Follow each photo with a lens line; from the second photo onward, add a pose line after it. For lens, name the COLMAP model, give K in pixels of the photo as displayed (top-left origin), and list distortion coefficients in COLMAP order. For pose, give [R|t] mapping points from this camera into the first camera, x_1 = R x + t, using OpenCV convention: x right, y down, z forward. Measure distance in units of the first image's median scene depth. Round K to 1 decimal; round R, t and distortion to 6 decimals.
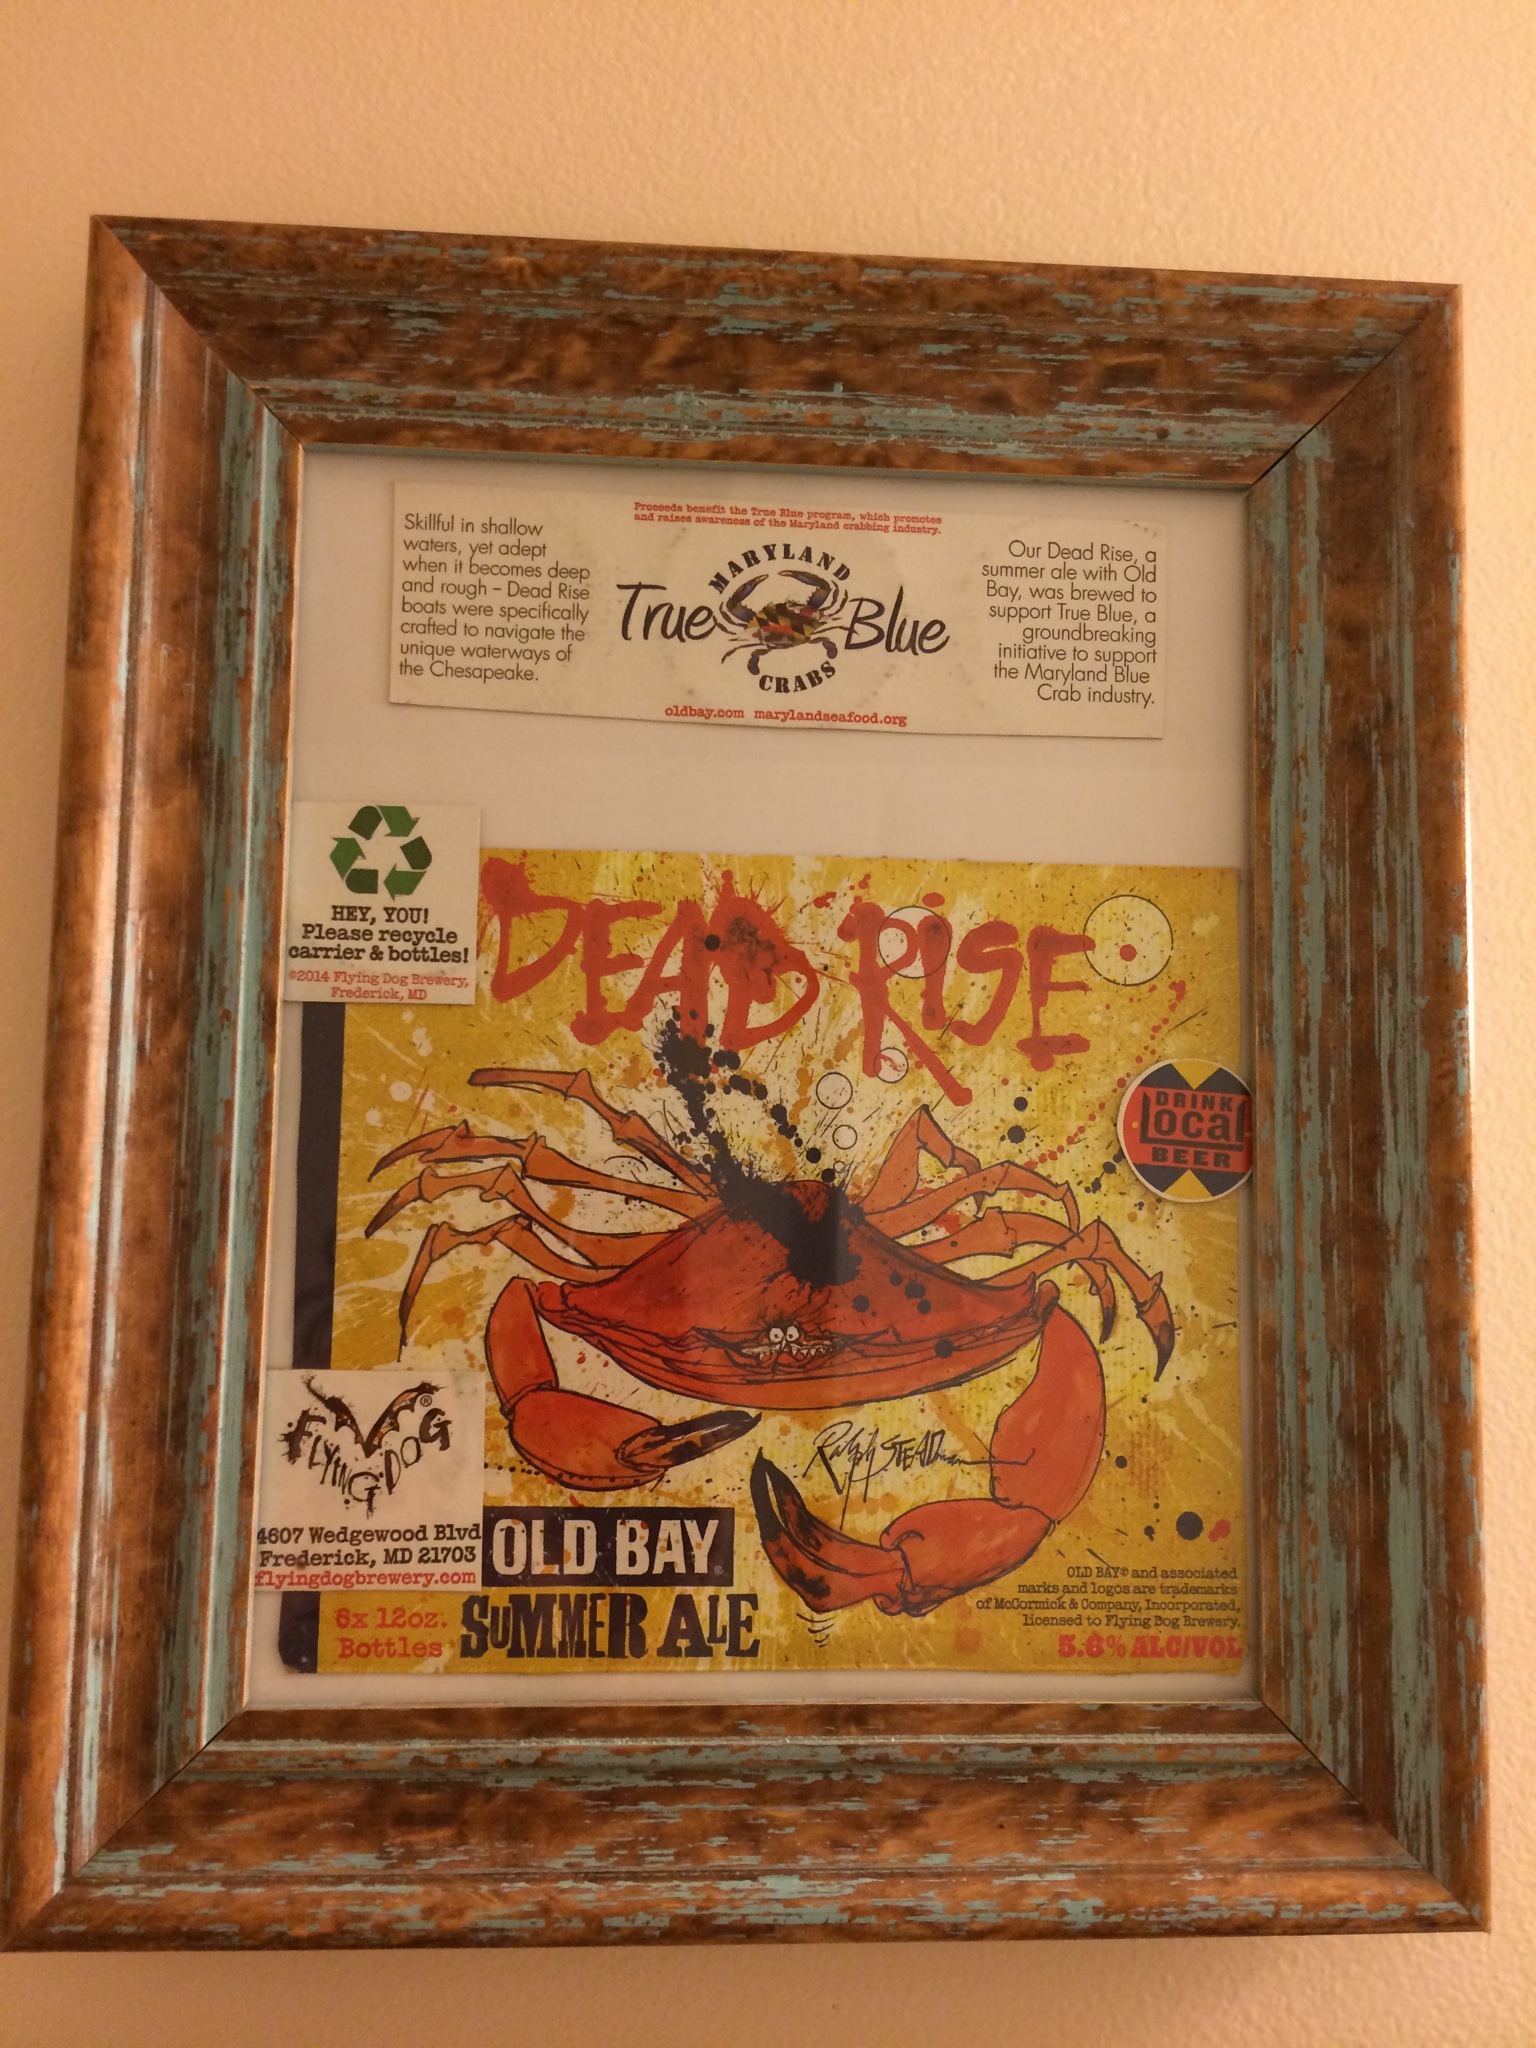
lens RADIAL K [[1686.4, 0, 768.0], [0, 1686.4, 1024.0], [0, 0, 1]] dist [0.066929, -0.100197]
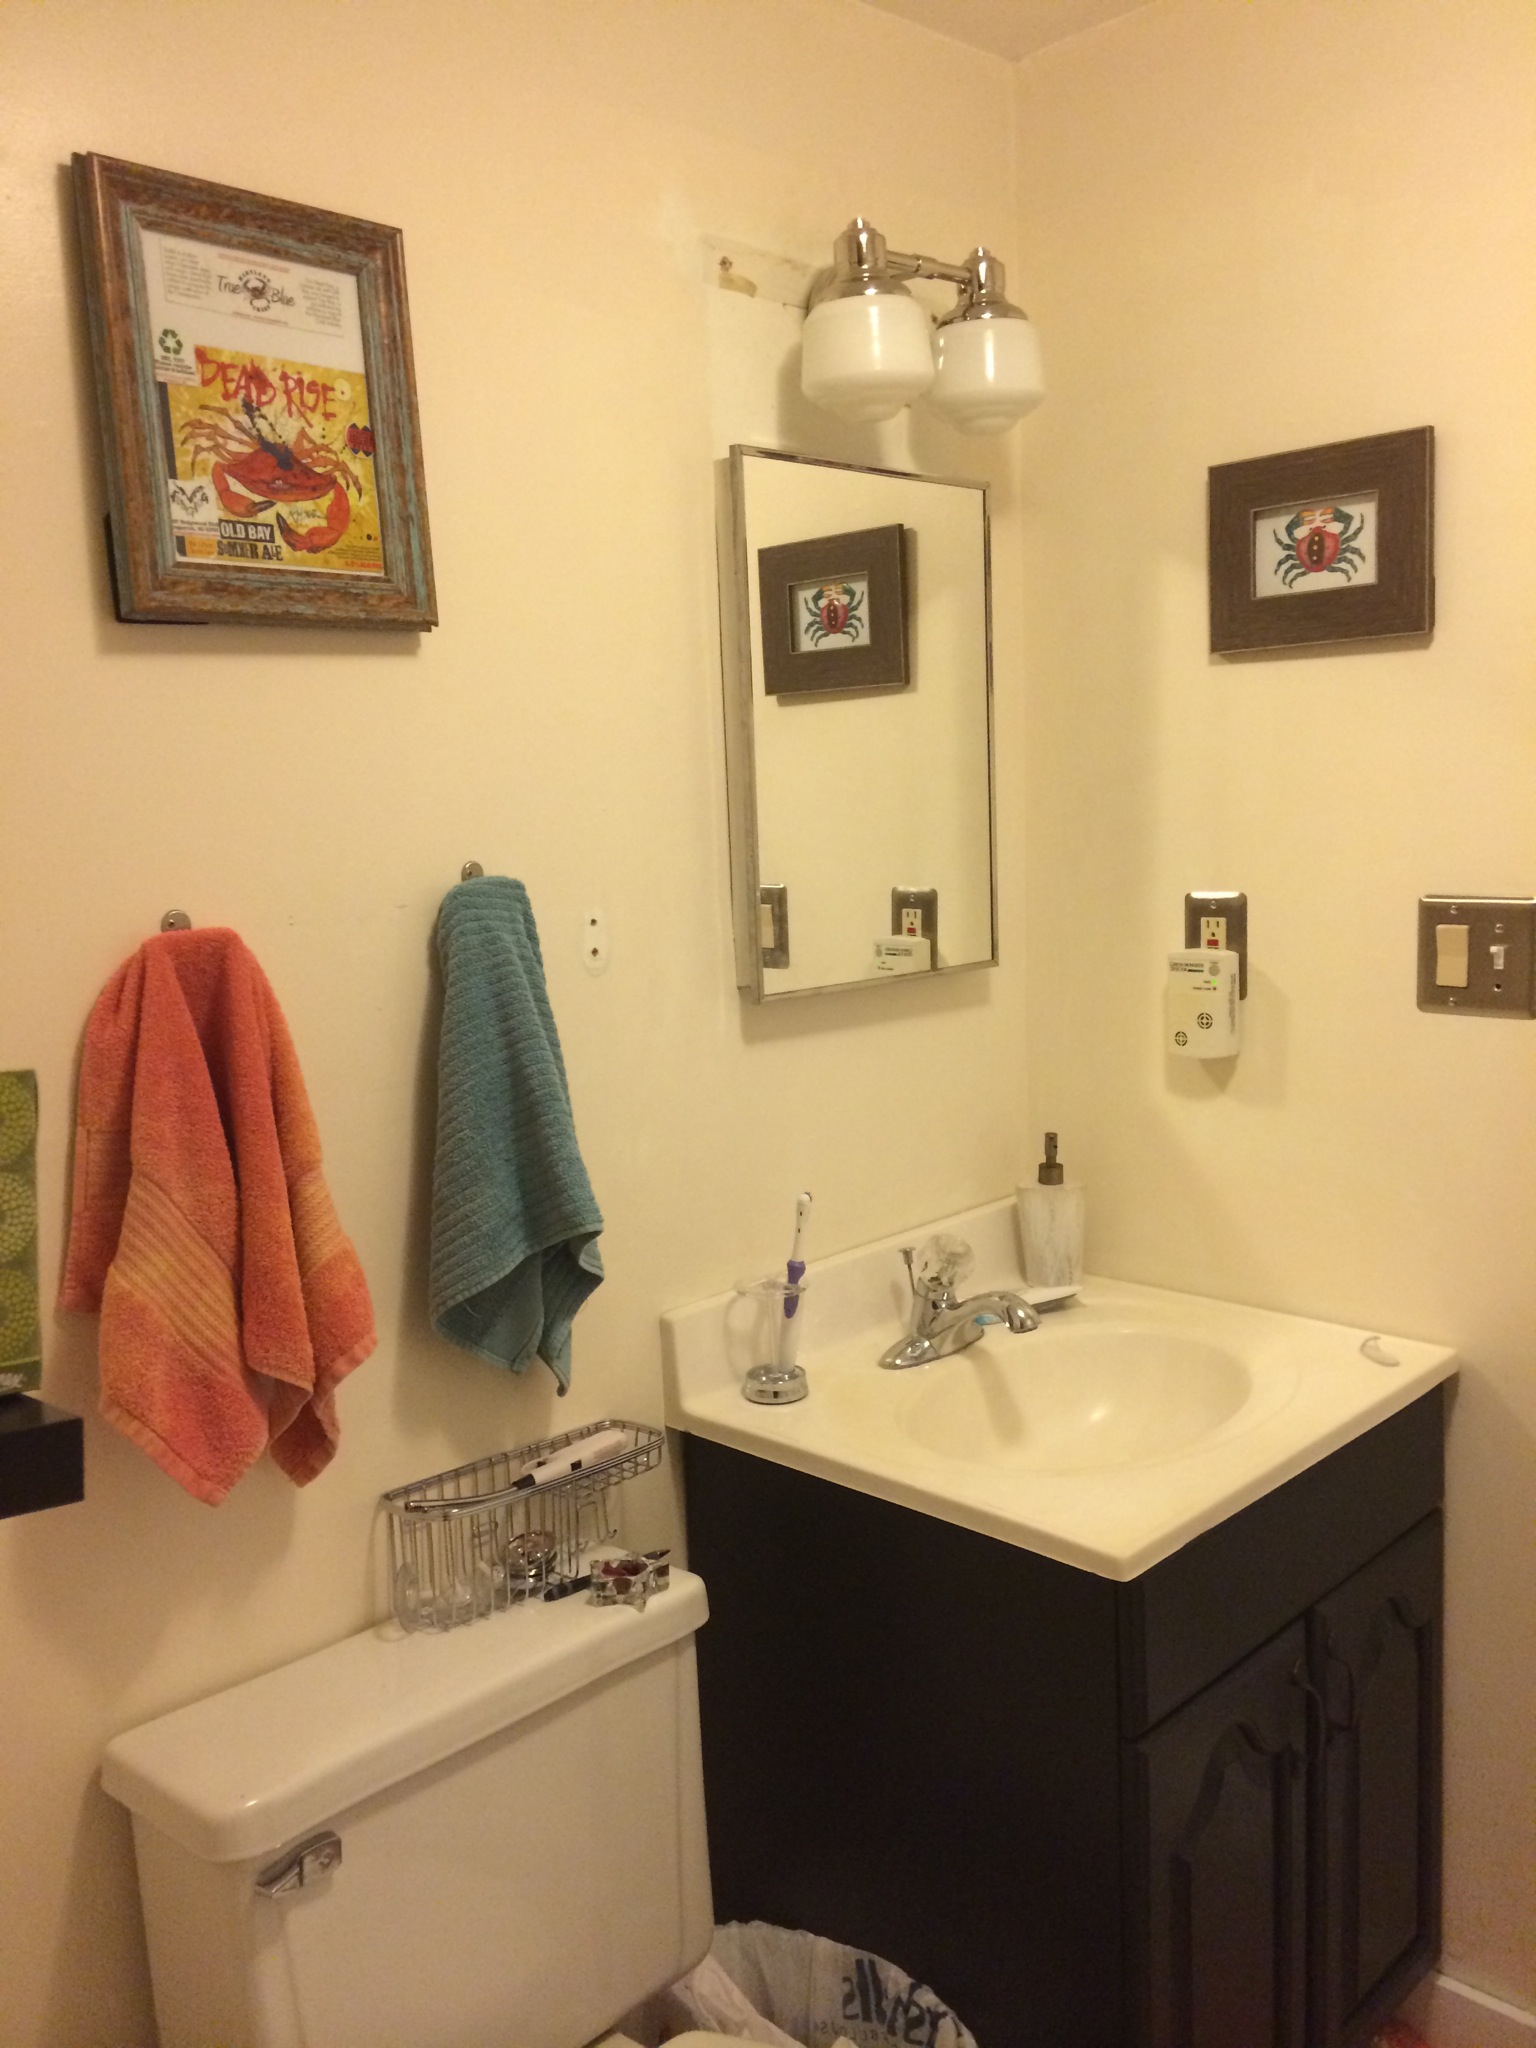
lens RADIAL K [[1686.4, 0, 768.0], [0, 1686.4, 1024.0], [0, 0, 1]] dist [0.066929, -0.100197]
pose [[0.715471, -0.149221, 0.682521, -2.104662], [0.021554, 0.981174, 0.191922, 0.693093], [-0.698310, -0.122603, 0.705217, -2.817297]]
